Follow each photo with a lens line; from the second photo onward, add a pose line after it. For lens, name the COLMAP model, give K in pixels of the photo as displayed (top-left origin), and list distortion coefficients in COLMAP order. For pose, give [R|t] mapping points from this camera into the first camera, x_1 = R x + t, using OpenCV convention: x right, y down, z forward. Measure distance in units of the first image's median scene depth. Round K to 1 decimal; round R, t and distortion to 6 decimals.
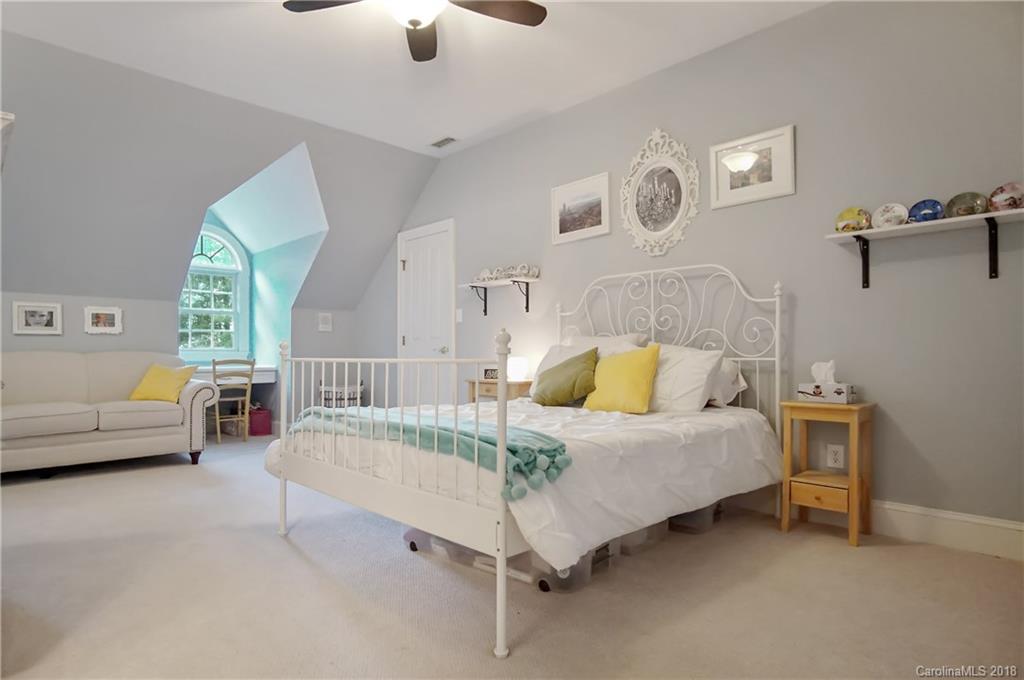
lens RADIAL K [[574.5, 0, 510.8], [0, 574.5, 364.7], [0, 0, 1]] dist [-0.004296, -0.001322]
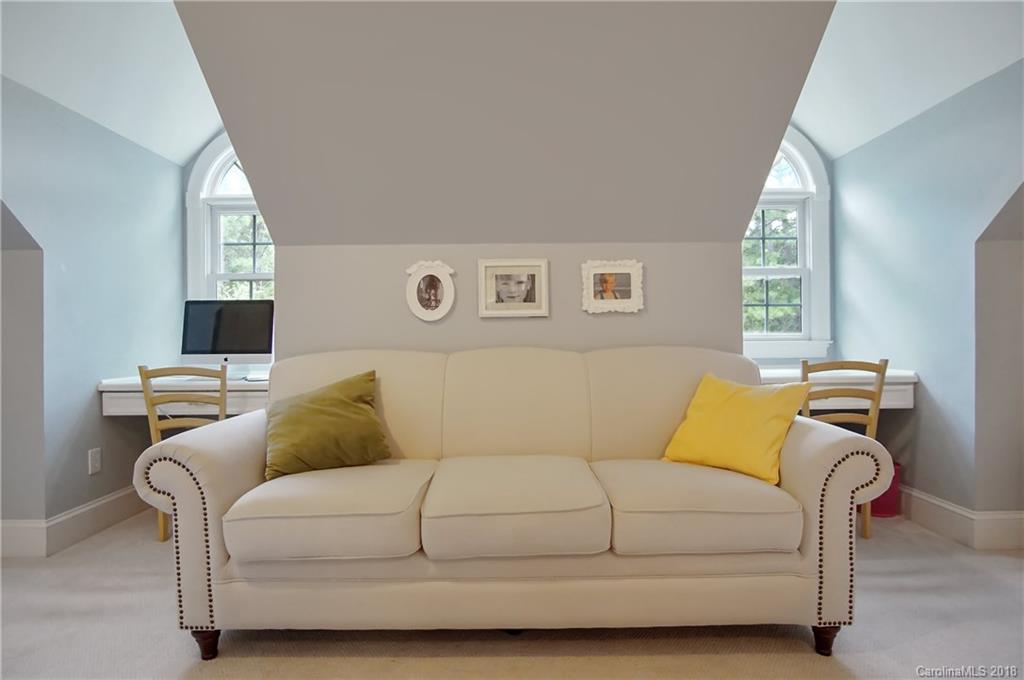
lens RADIAL K [[566.1, 0, 512.0], [0, 566.1, 340.0], [0, 0, 1]] dist [-0.003513, -0.001123]
pose [[0.732750, 0.004699, -0.680481, -0.447027], [-0.001742, 0.999986, 0.005029, -0.033063], [0.680495, -0.002500, 0.732748, 0.586985]]
